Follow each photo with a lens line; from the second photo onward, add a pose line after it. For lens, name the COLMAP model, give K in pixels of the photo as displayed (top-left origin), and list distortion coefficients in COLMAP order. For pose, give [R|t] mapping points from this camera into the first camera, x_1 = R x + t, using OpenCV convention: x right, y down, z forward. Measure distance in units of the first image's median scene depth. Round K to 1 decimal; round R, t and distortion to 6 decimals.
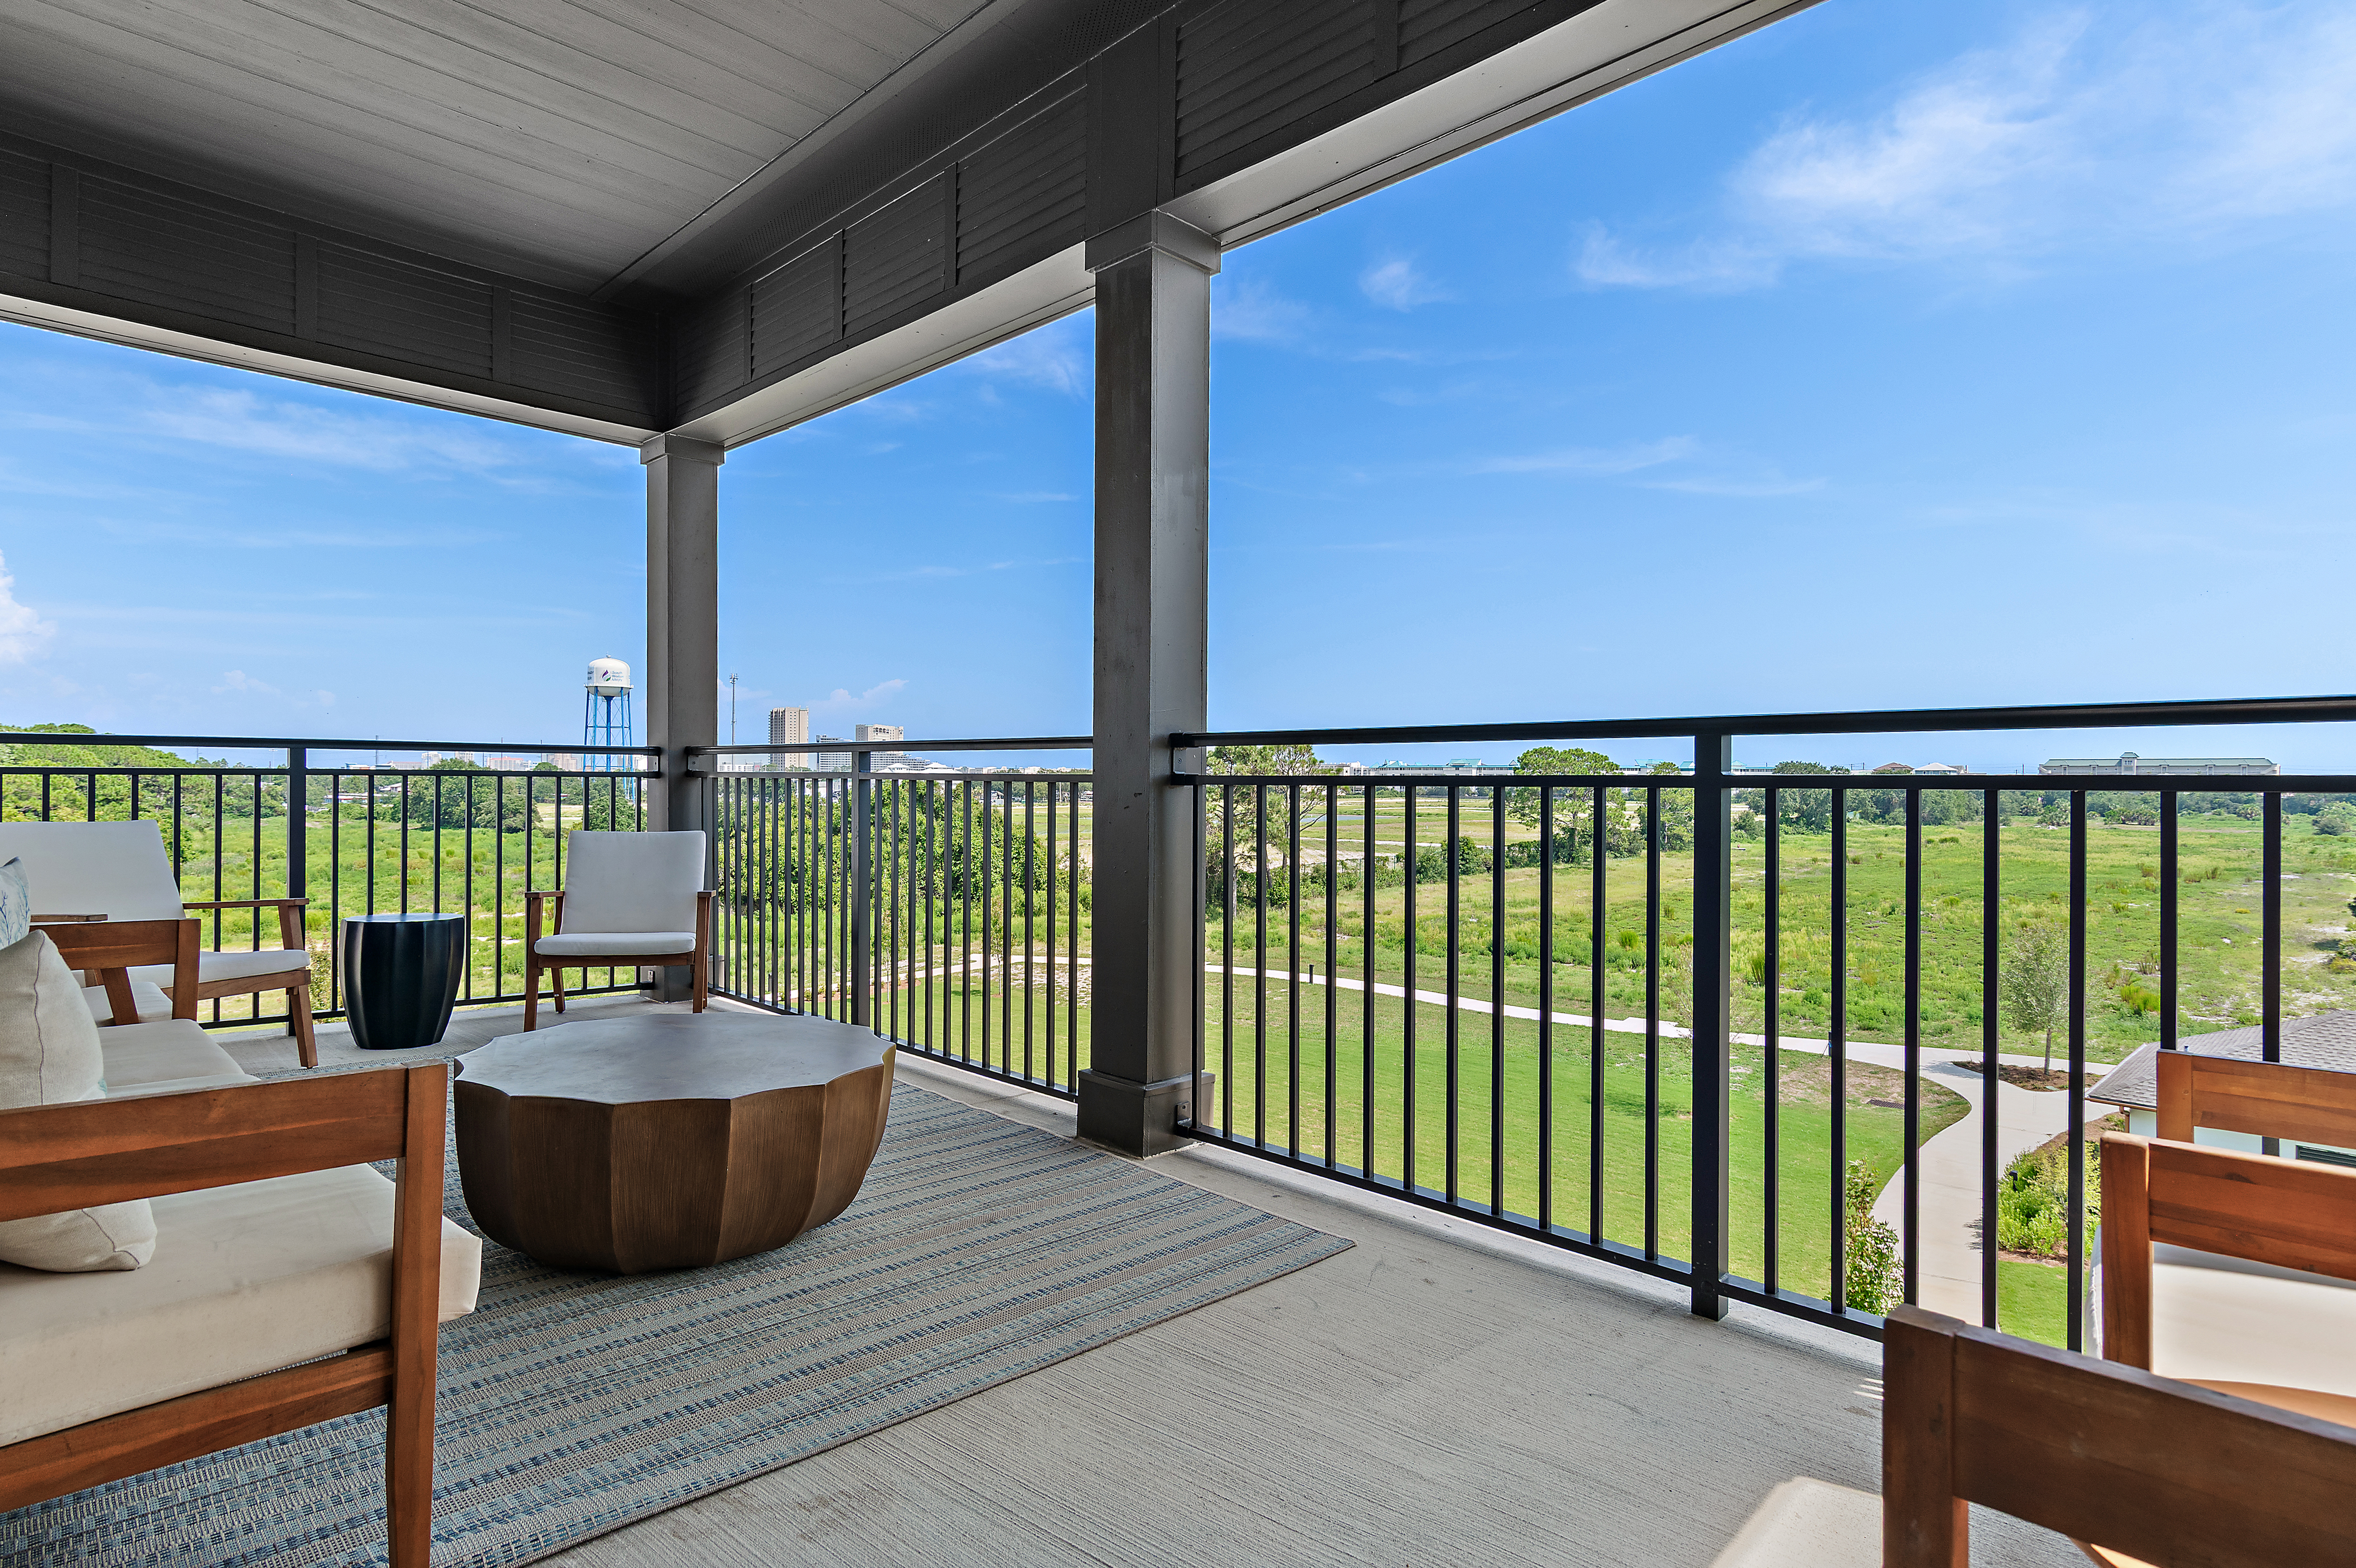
lens RADIAL K [[1263.3, 0, 1164.9], [0, 1263.3, 768.1], [0, 0, 1]] dist [0.023138, 0.000148]
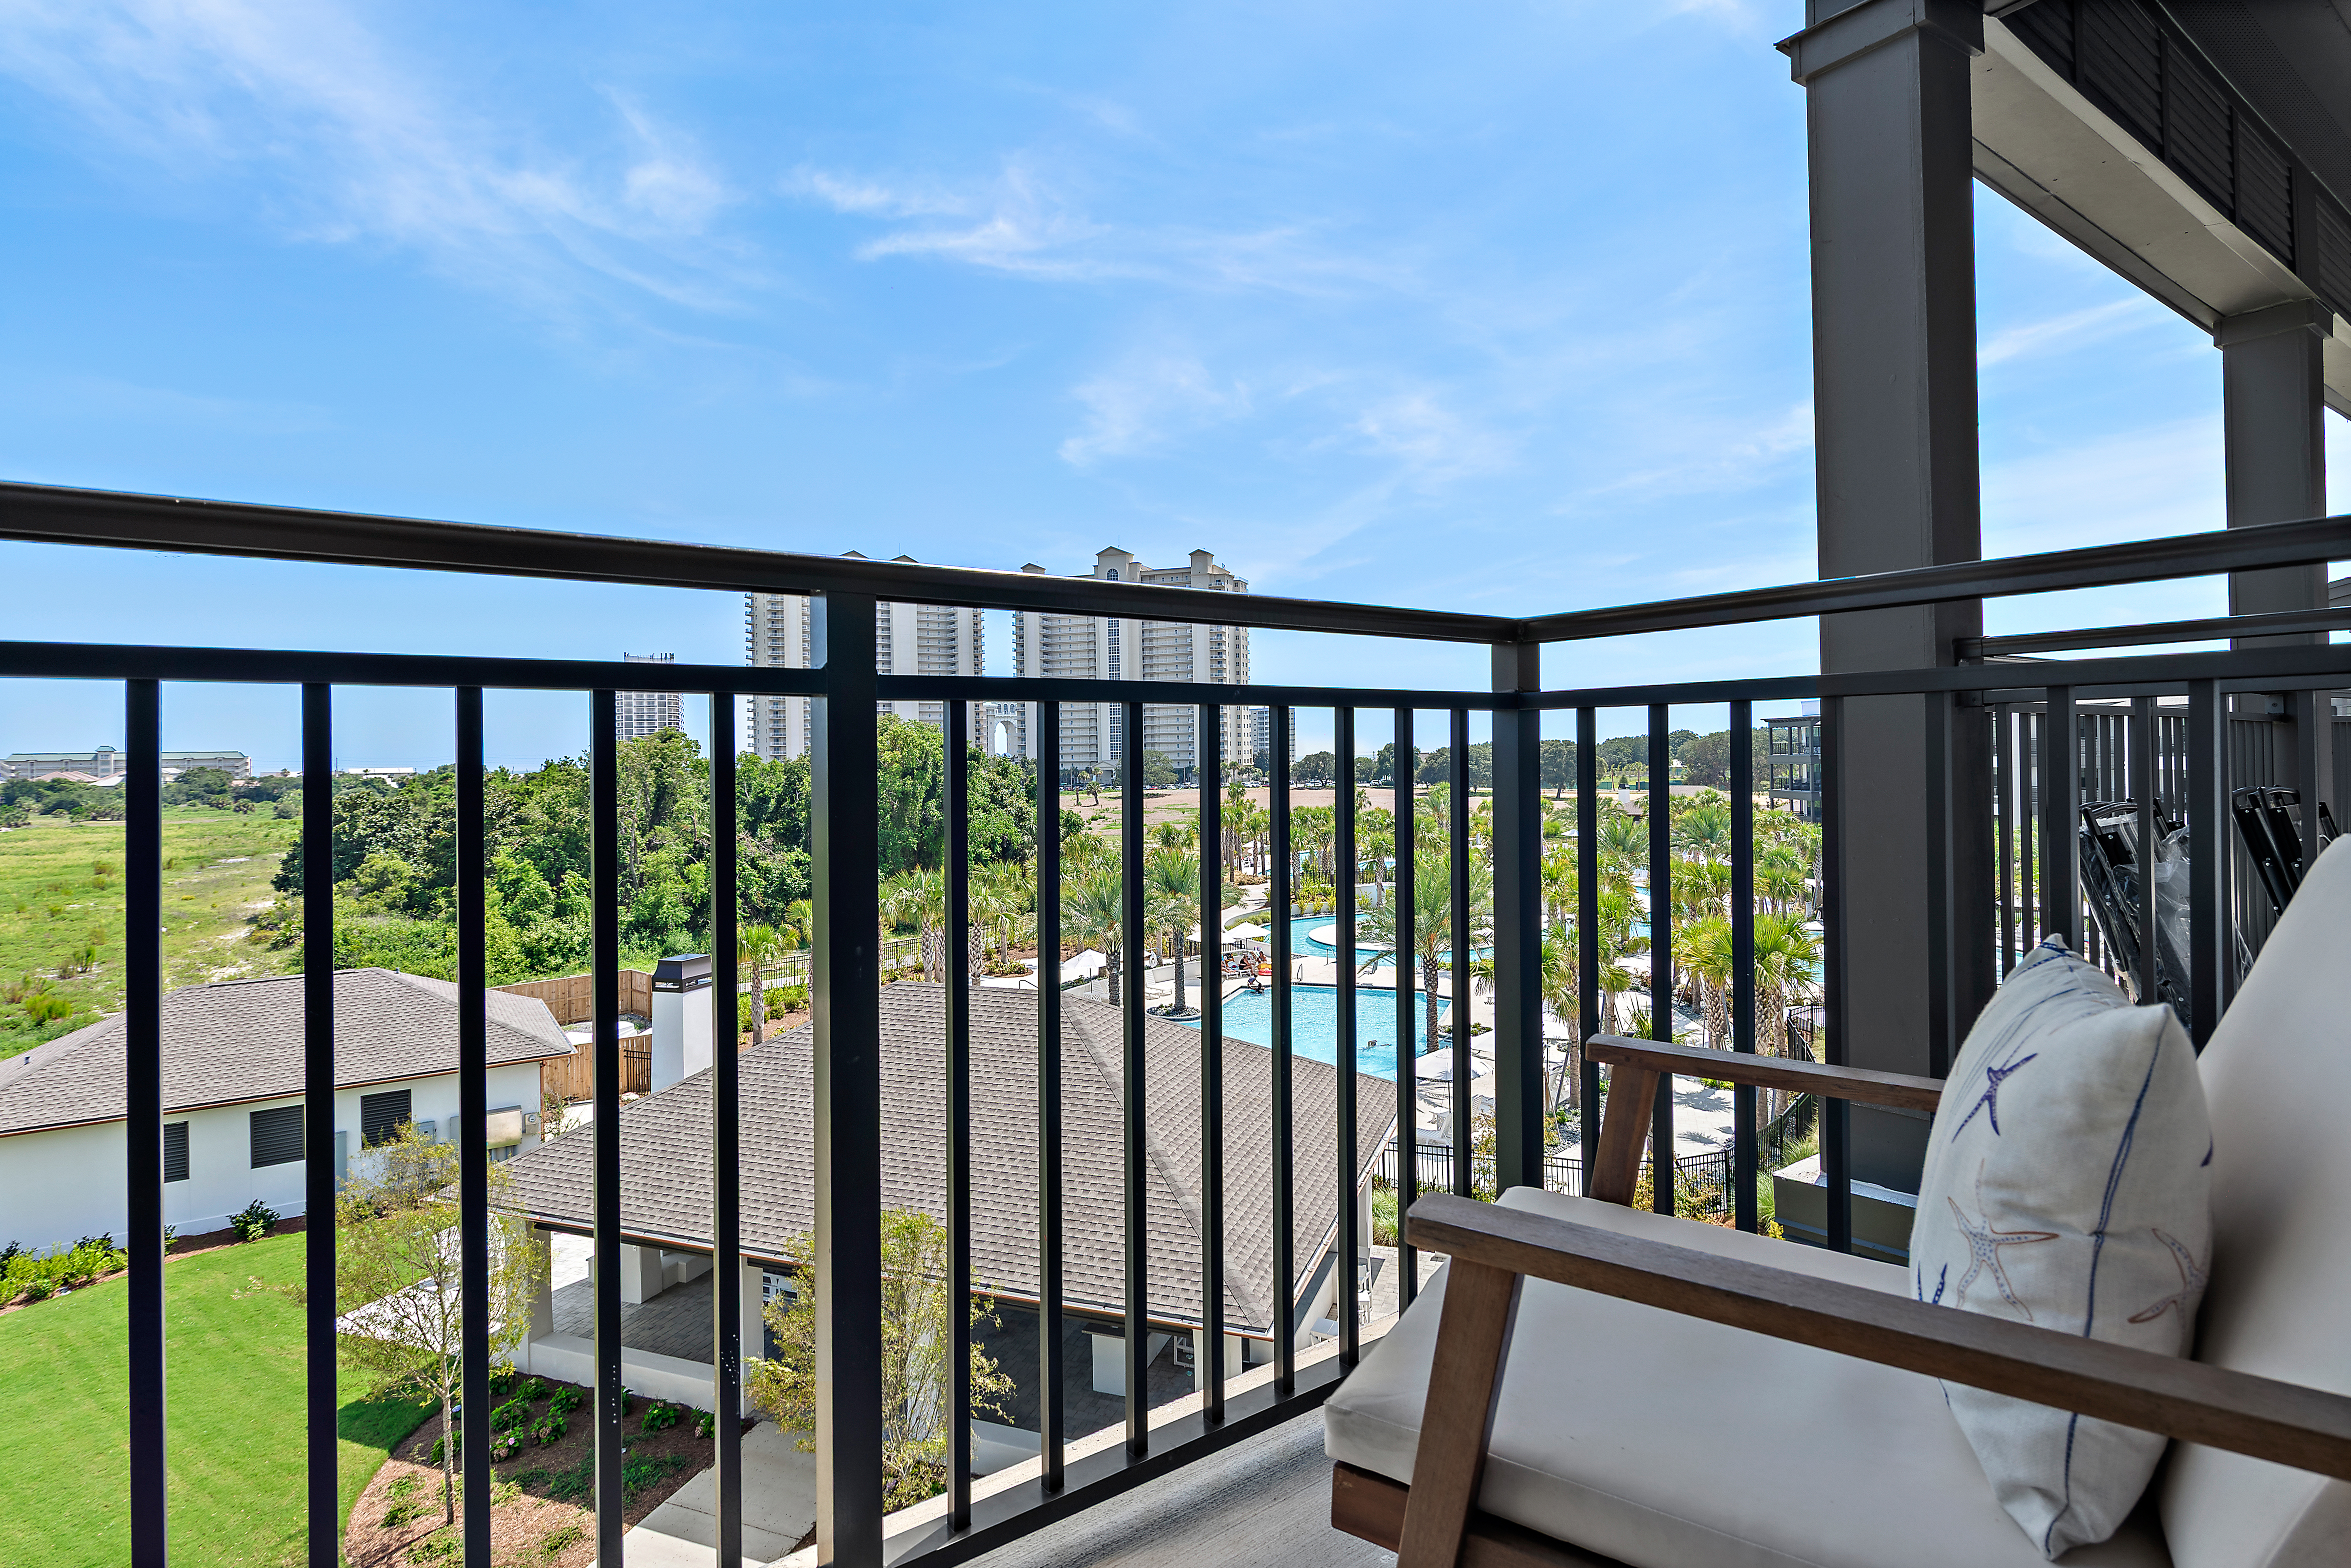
lens RADIAL K [[1260.5, 0, 1162.5], [0, 1260.5, 768.1], [0, 0, 1]] dist [0.023138, 0.000148]
pose [[0.110177, -0.013494, 0.993820, -0.112860], [0.010868, 0.999864, 0.012371, 0.002125], [-0.993853, 0.009438, 0.110309, 0.109299]]
